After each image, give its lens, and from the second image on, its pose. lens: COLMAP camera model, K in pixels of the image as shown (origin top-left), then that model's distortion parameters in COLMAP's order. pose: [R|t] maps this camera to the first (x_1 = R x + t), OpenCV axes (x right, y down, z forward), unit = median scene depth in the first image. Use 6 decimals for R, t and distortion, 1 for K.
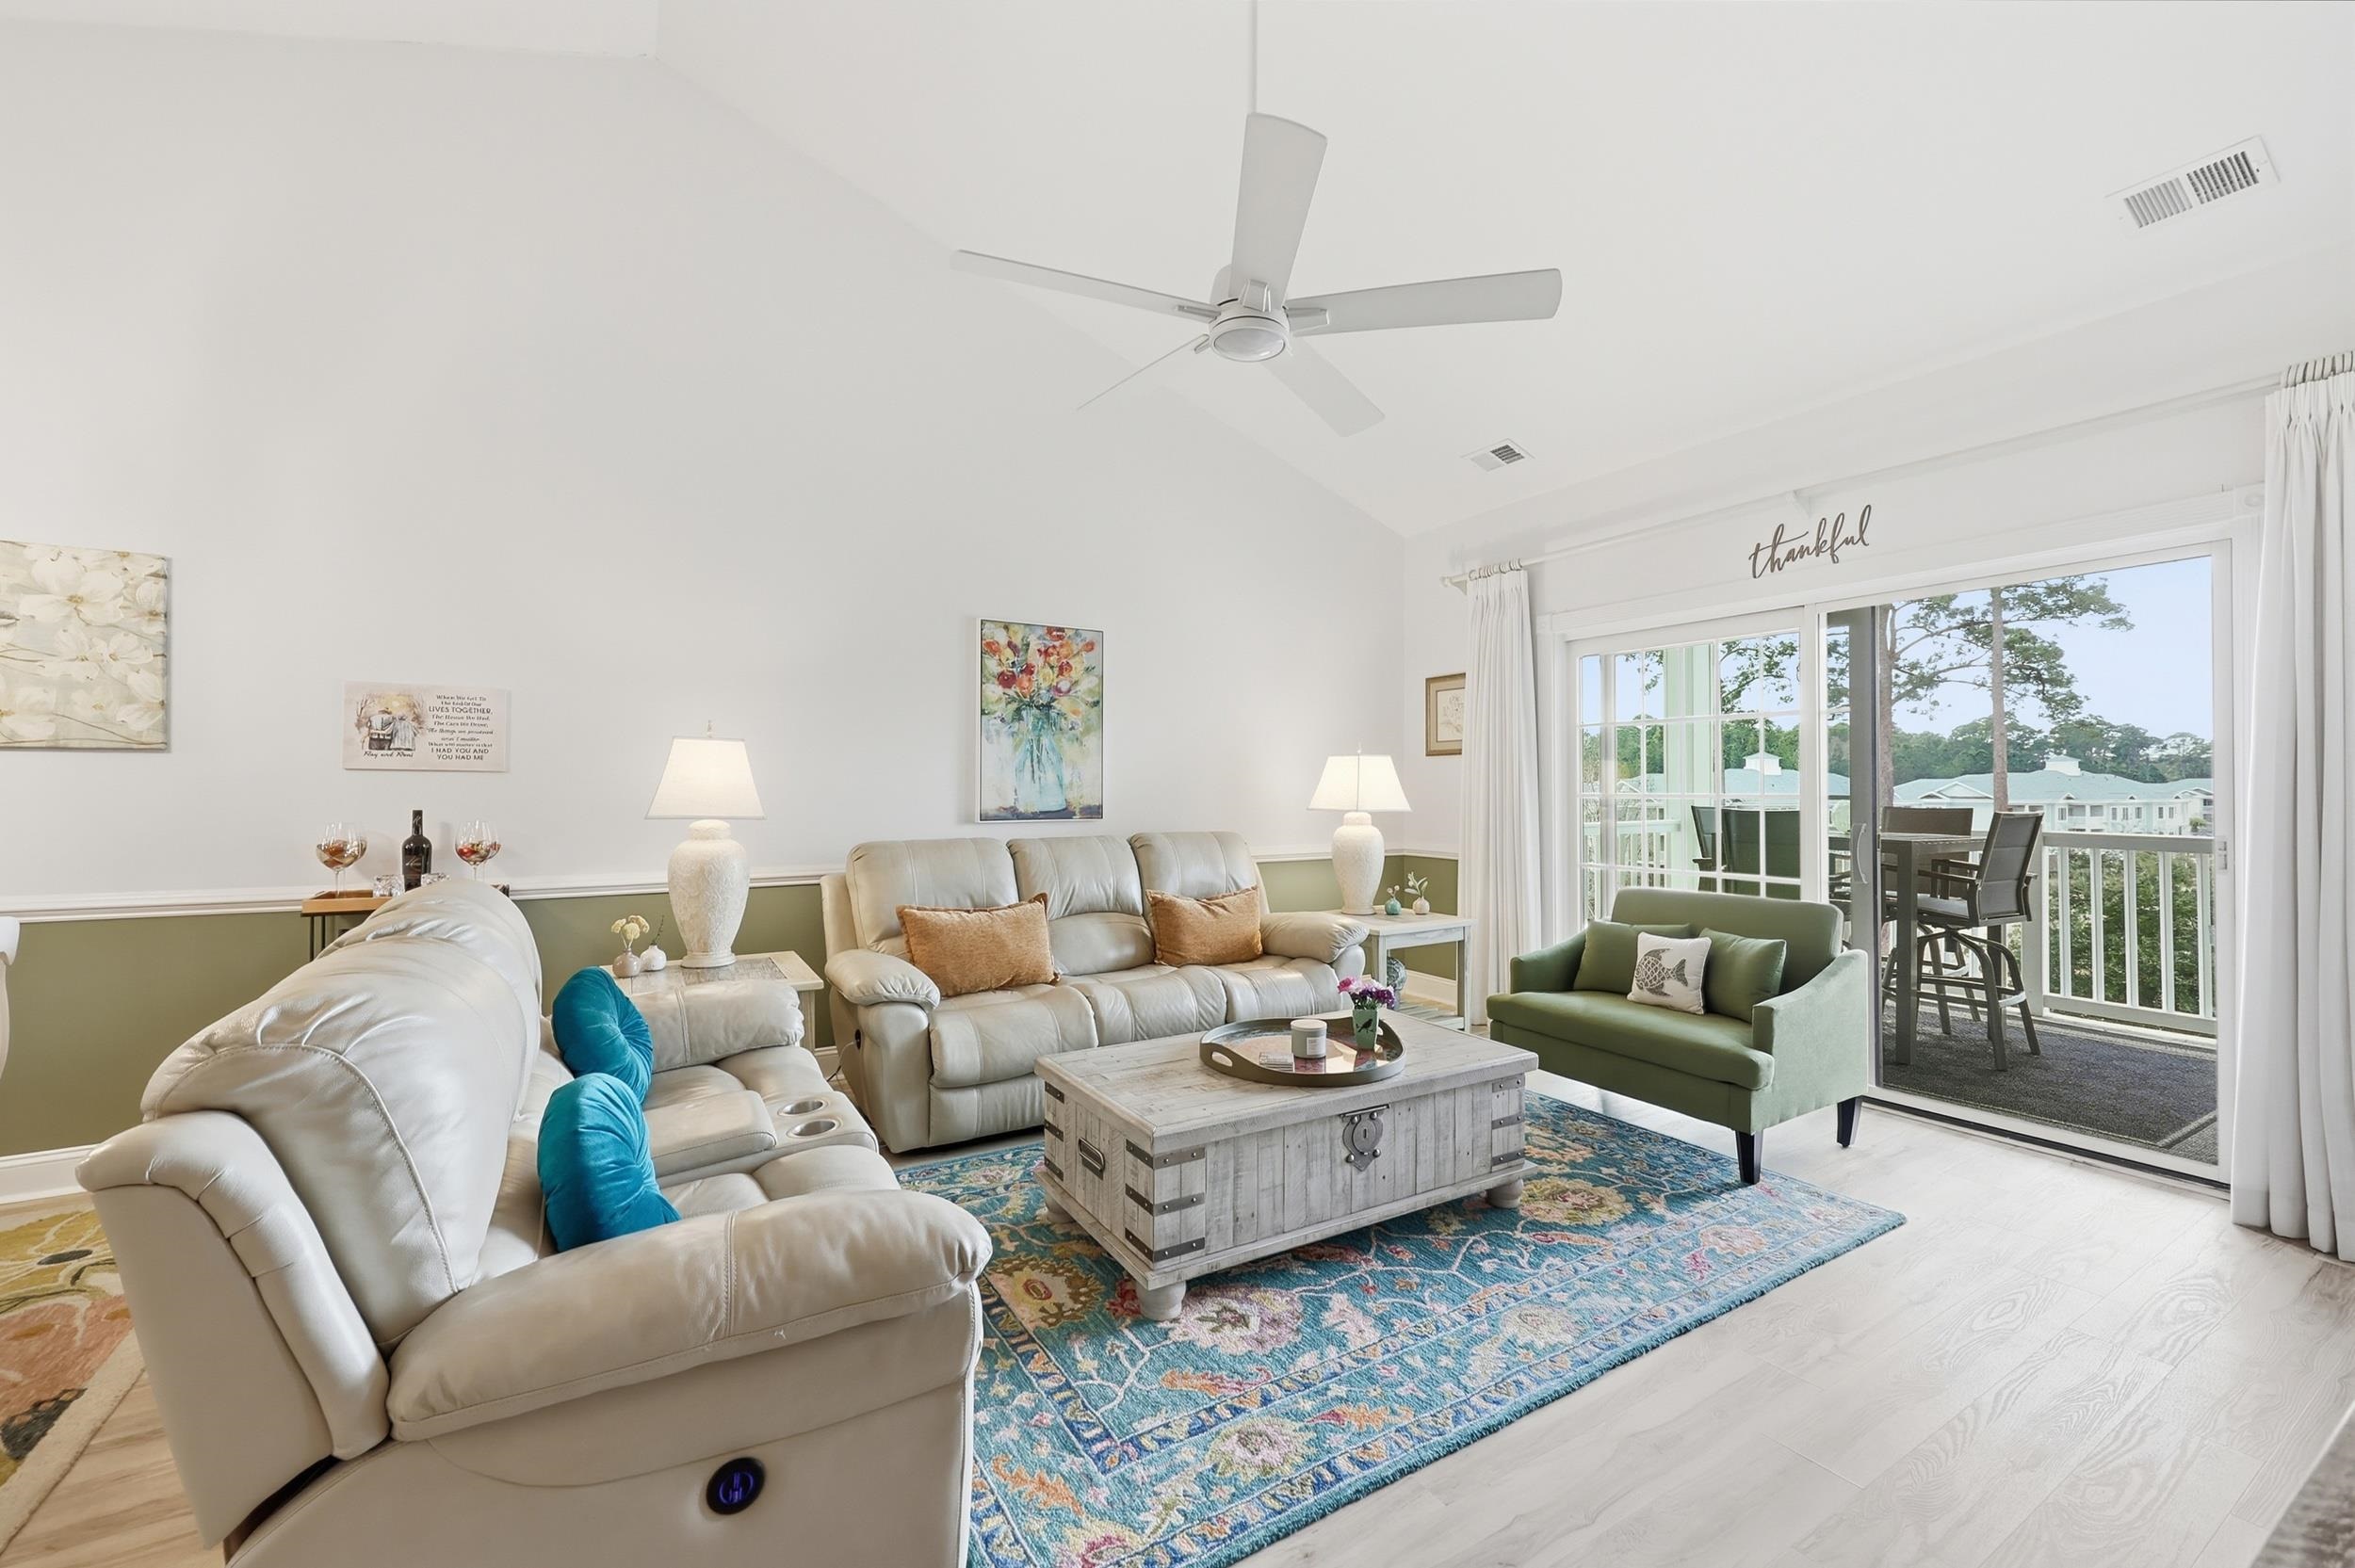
lens RADIAL K [[955.6, 0, 1181.2], [0, 955.6, 774.6], [0, 0, 1]] dist [0.002854, -0.000021]
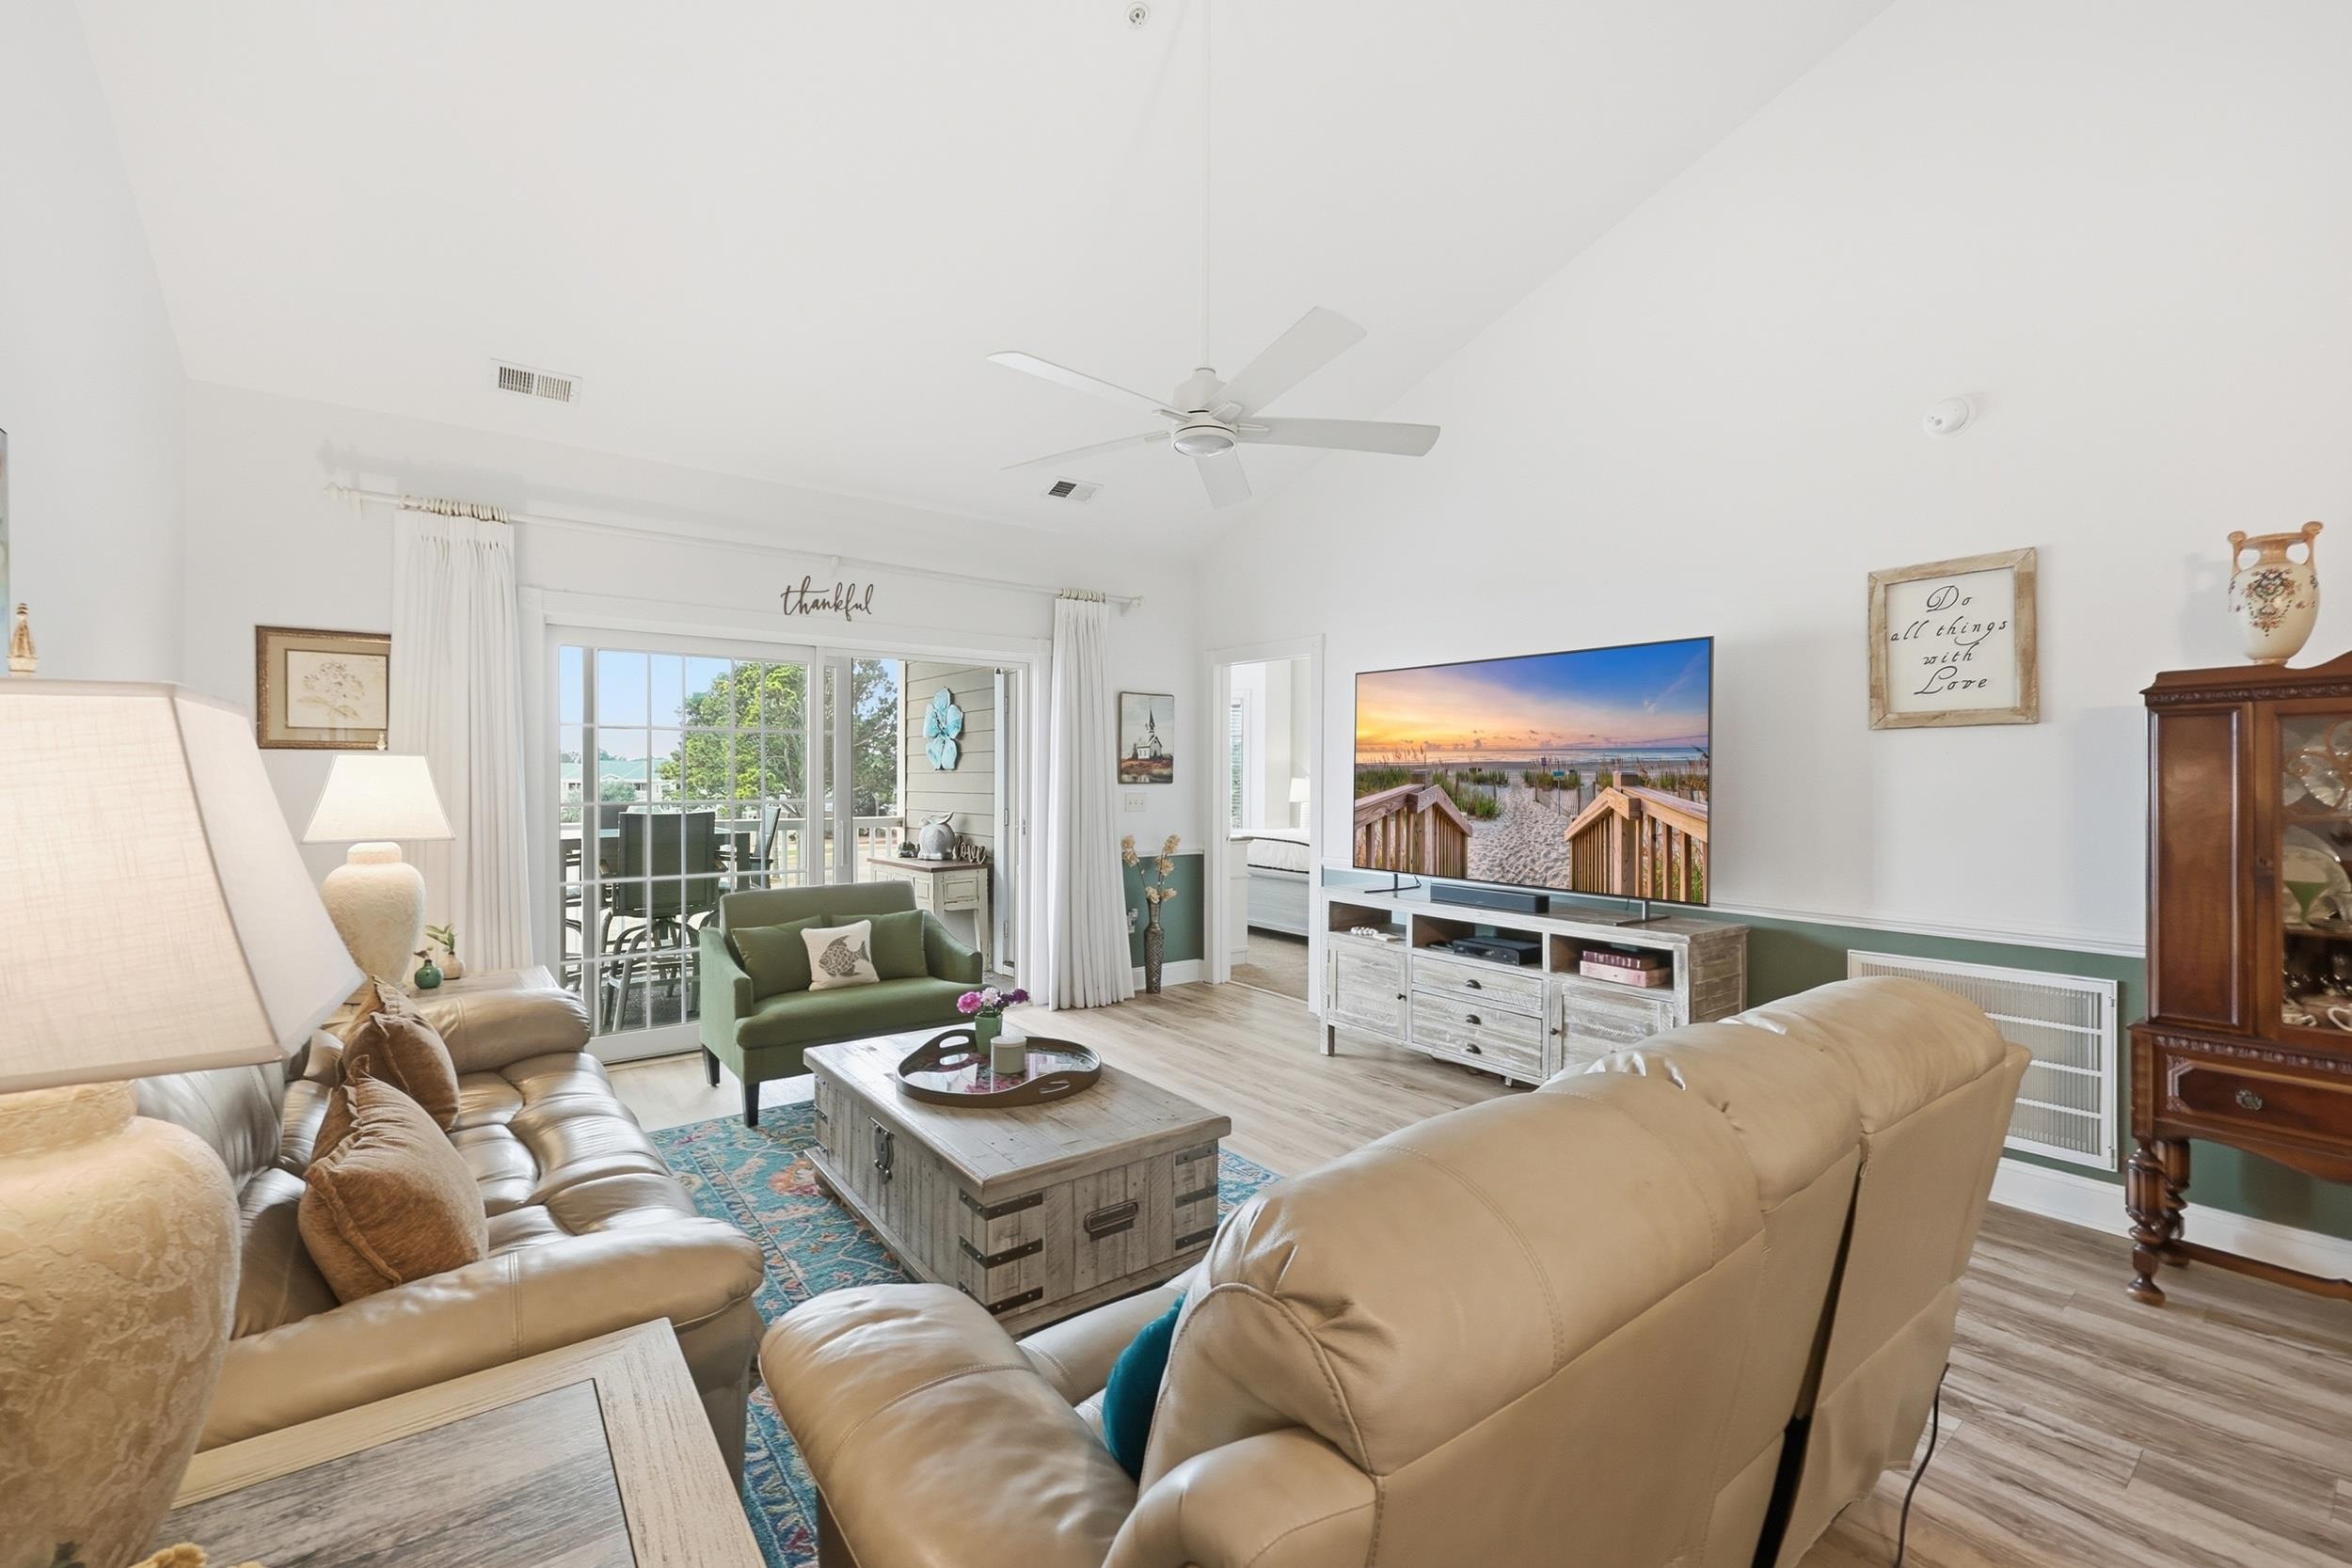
lens RADIAL K [[981.2, 0, 1191.2], [0, 981.2, 779.7], [0, 0, 1]] dist [-0.000004, 0.000221]
pose [[-0.122940, -0.005814, 0.992397, -0.656475], [-0.019128, 0.999811, 0.003488, -0.018005], [-0.992230, -0.018554, -0.123028, 0.661144]]
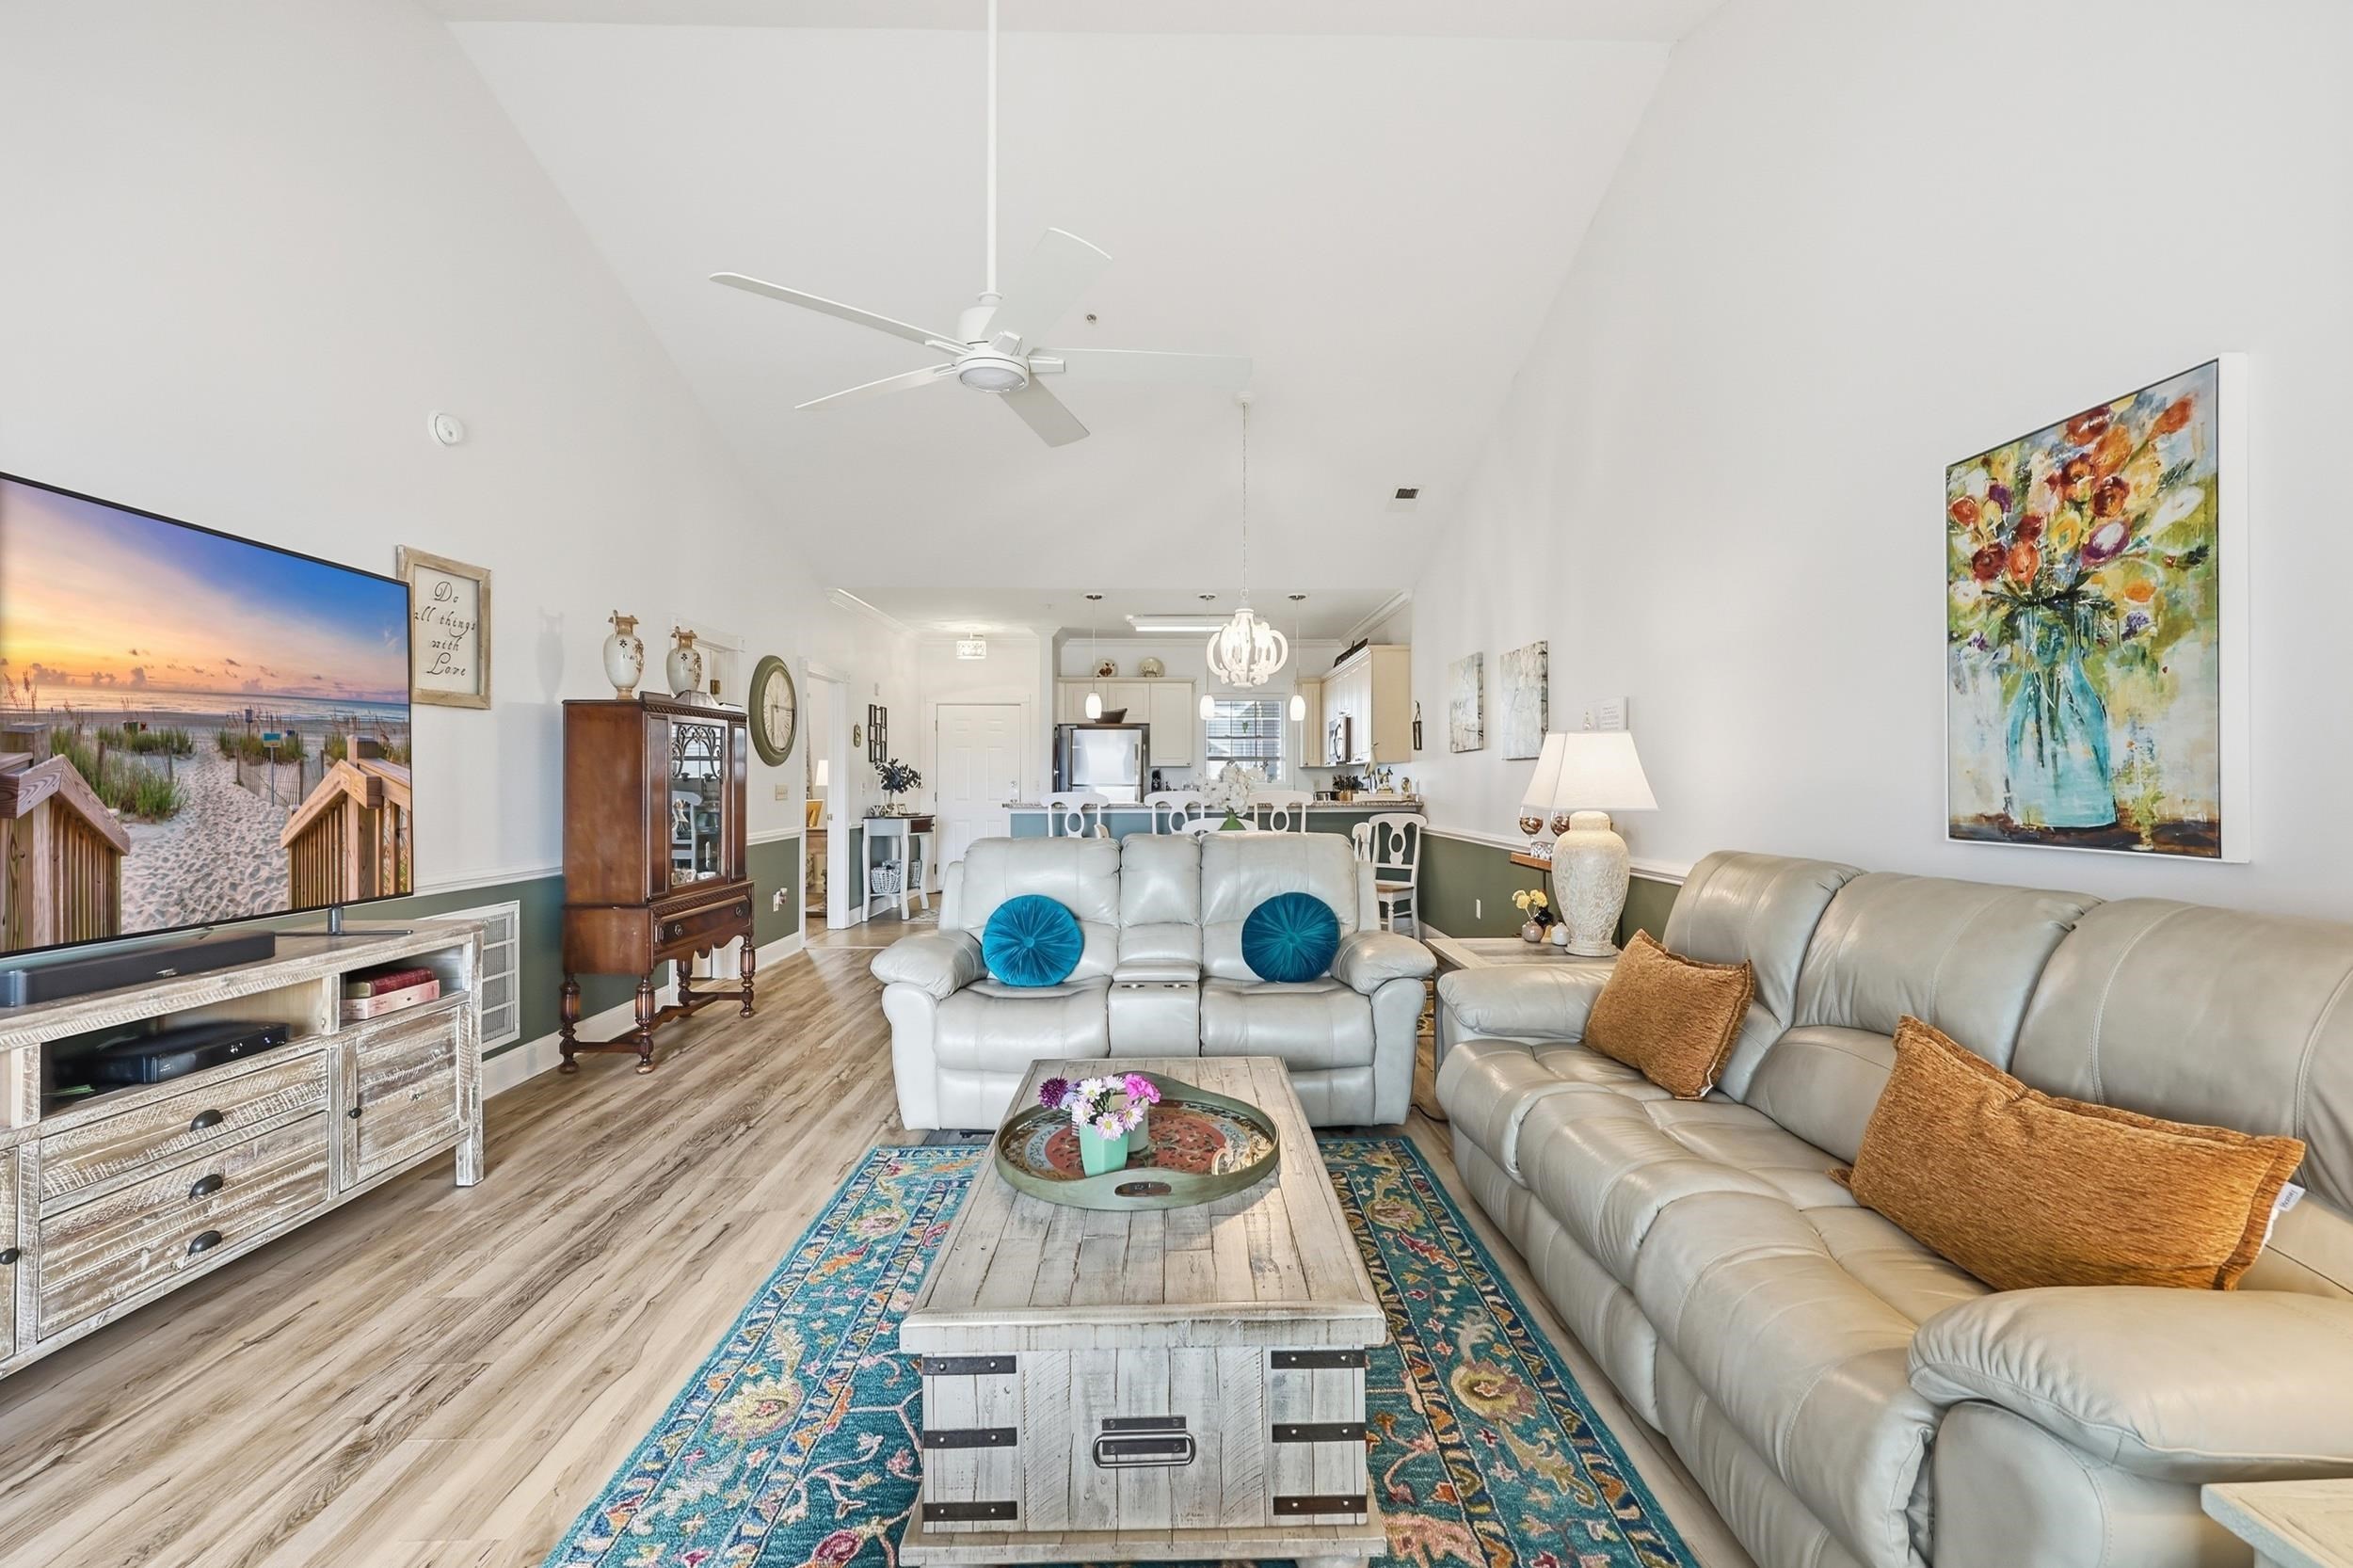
lens RADIAL K [[956.8, 0, 1193.1], [0, 956.8, 766.5], [0, 0, 1]] dist [-0.000786, -0.000378]
pose [[-0.487881, -0.013825, -0.872801, 0.524005], [0.014015, 0.999622, -0.023668, 0.016293], [0.872798, -0.023780, -0.487503, 0.986980]]
